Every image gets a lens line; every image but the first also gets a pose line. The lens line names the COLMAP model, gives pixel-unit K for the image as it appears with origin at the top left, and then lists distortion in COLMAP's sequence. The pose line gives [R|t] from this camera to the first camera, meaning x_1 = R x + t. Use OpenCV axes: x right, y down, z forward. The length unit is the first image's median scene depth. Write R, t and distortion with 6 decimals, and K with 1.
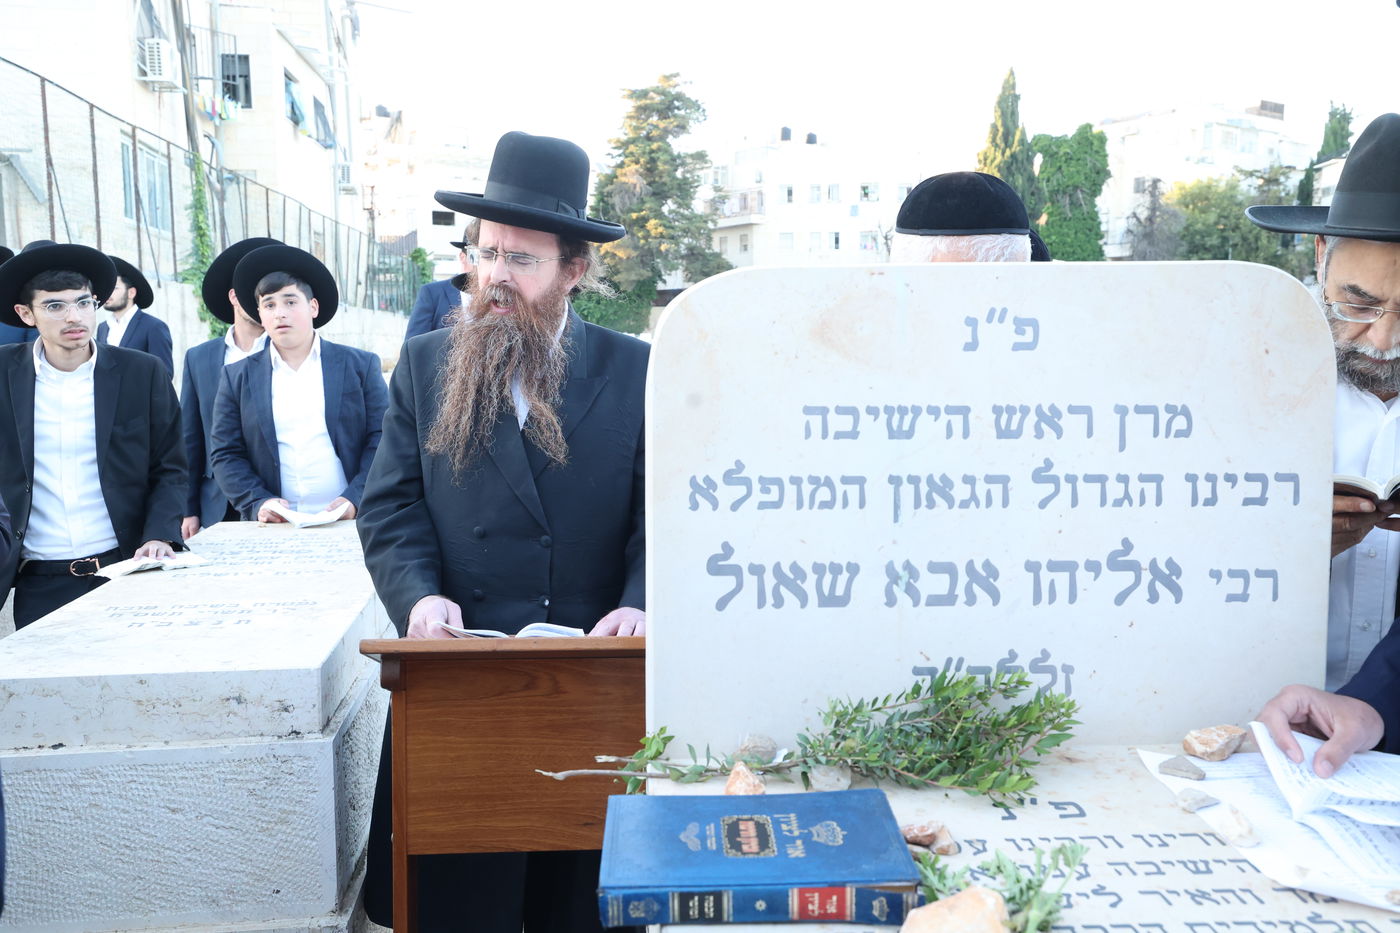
lens RADIAL K [[1200.9, 0, 683.7], [0, 1200.9, 457.3], [0, 0, 1]] dist [0.042762, 0.029445]
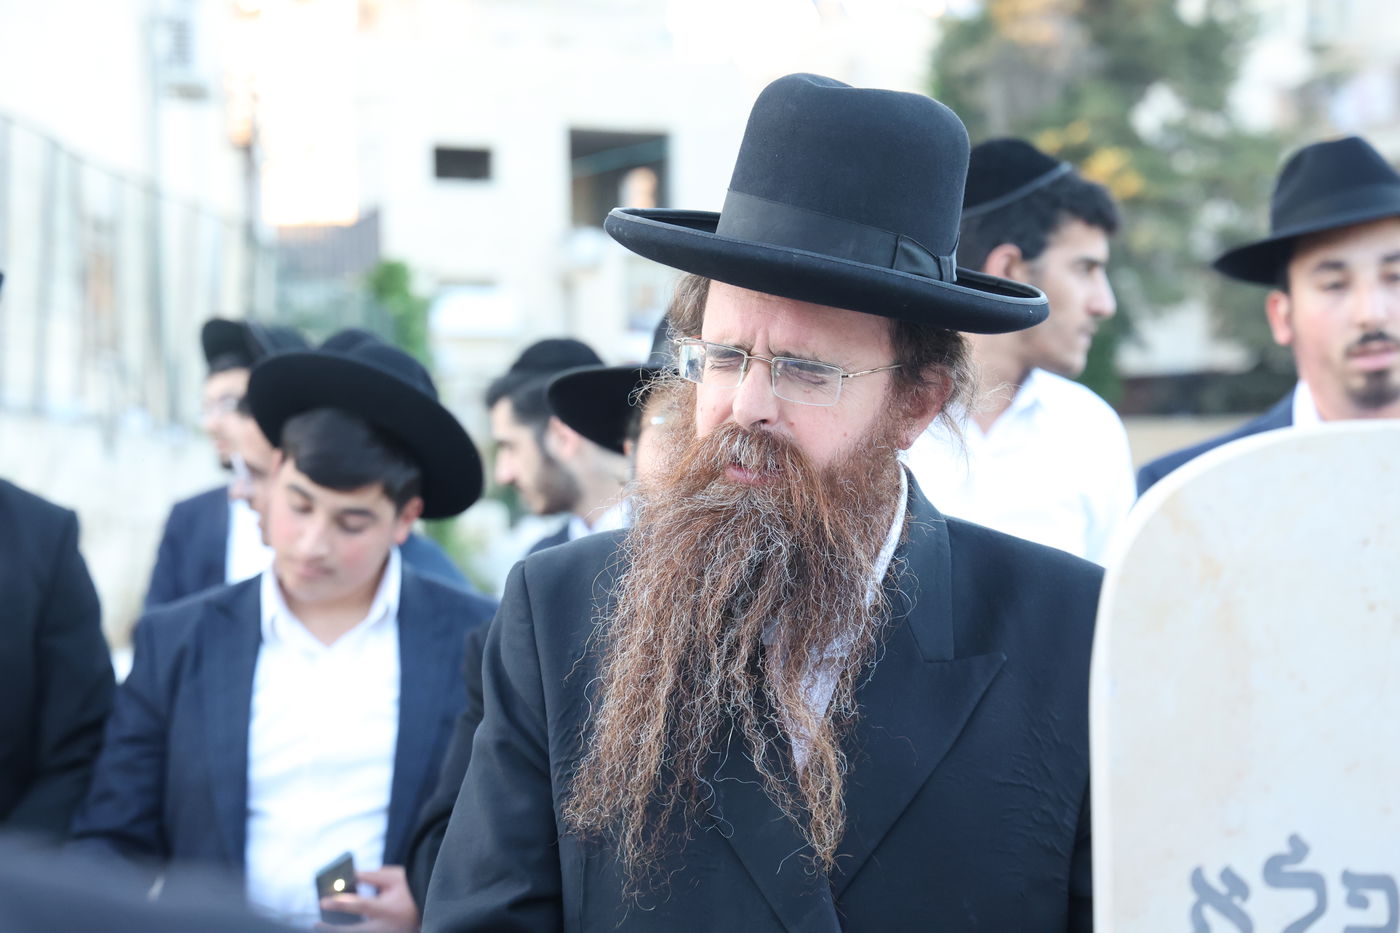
lens RADIAL K [[3790.4, 0, 710.5], [0, 3790.4, 465.3], [0, 0, 1]] dist [0.669167, 0.000000]
pose [[0.991667, -0.009652, -0.128468, 0.004290], [-0.005021, 0.993536, -0.113403, 0.020045], [0.128732, 0.113103, 0.985208, -0.307253]]
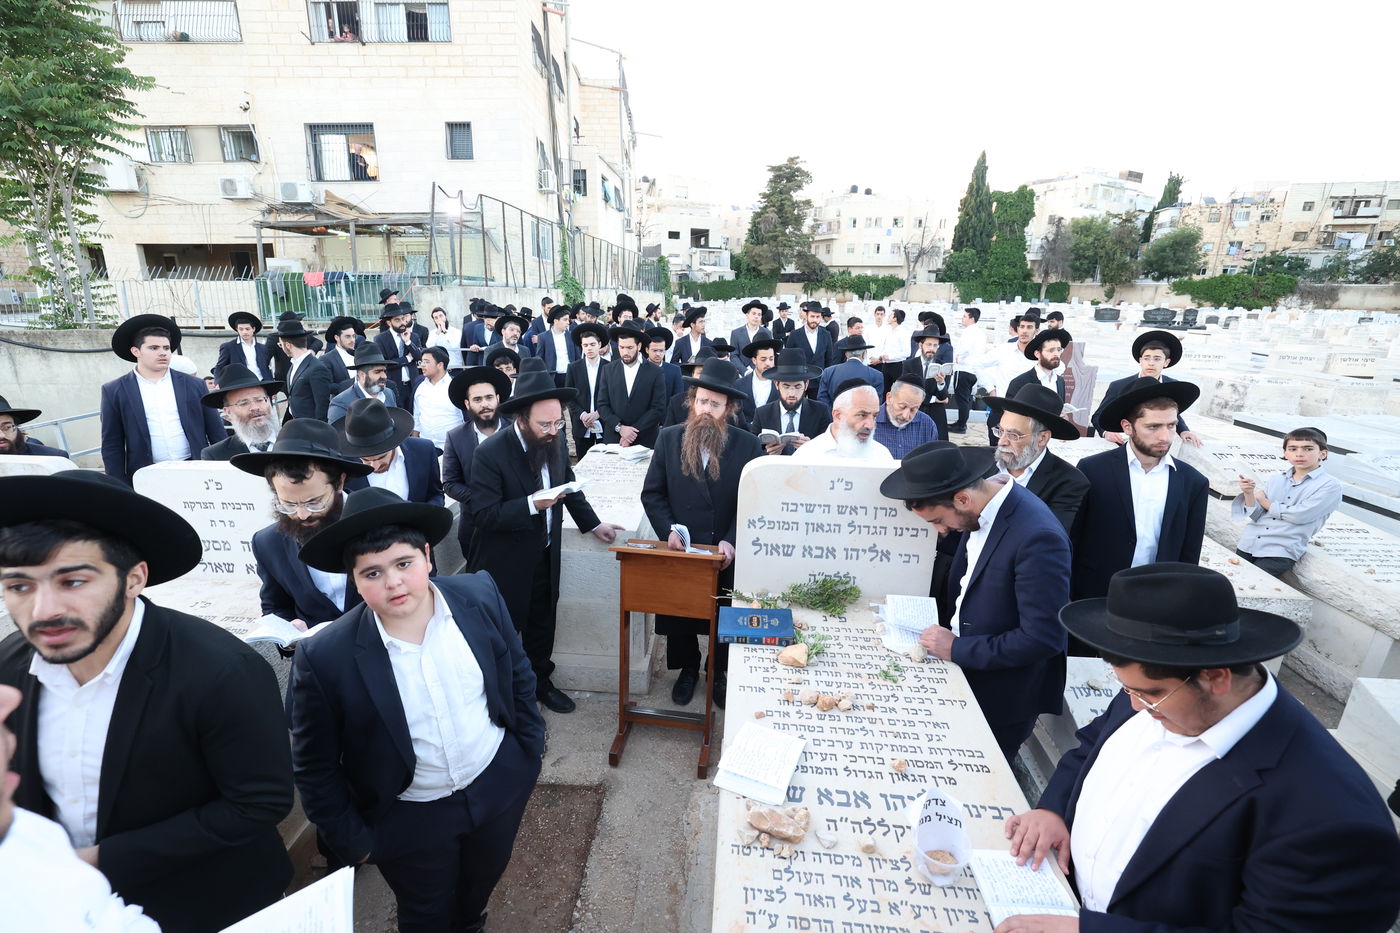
lens RADIAL K [[590.6, 0, 689.3], [0, 590.6, 467.9], [0, 0, 1]] dist [-0.021064, 0.003244]
pose [[0.985785, 0.063936, -0.155370, 0.053754], [-0.034454, 0.982037, 0.185517, -0.257021], [0.164440, -0.177527, 0.970280, -0.399826]]
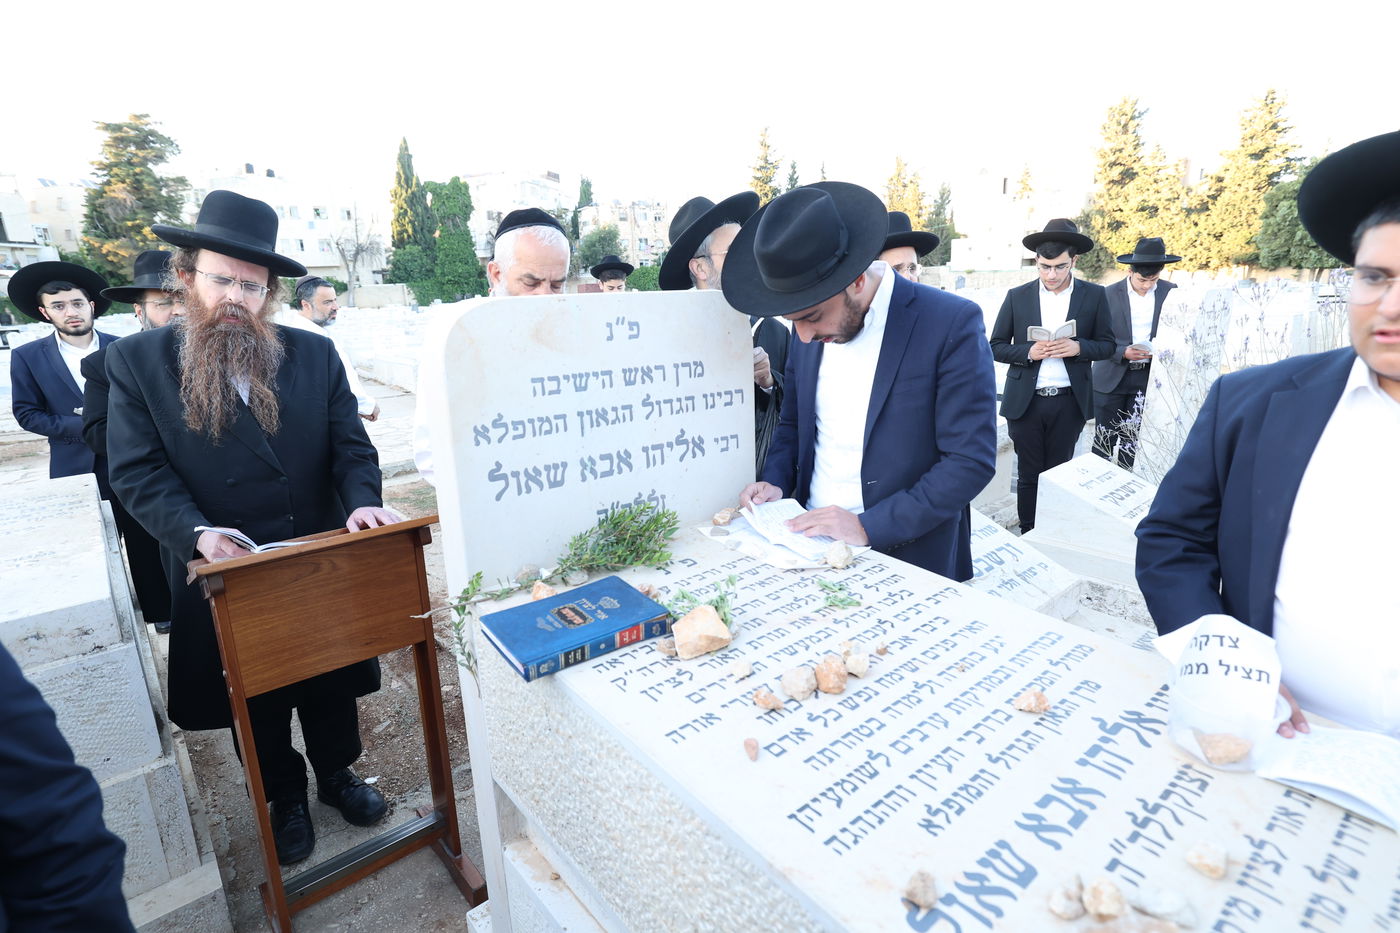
lens RADIAL K [[694.4, 0, 685.5], [0, 694.4, 468.7], [0, 0, 1]] dist [-0.021327, 0.011944]
pose [[0.817411, -0.161108, 0.553068, -0.168480], [0.086586, 0.983549, 0.158537, -0.030418], [-0.569511, -0.081702, 0.817913, 0.019101]]
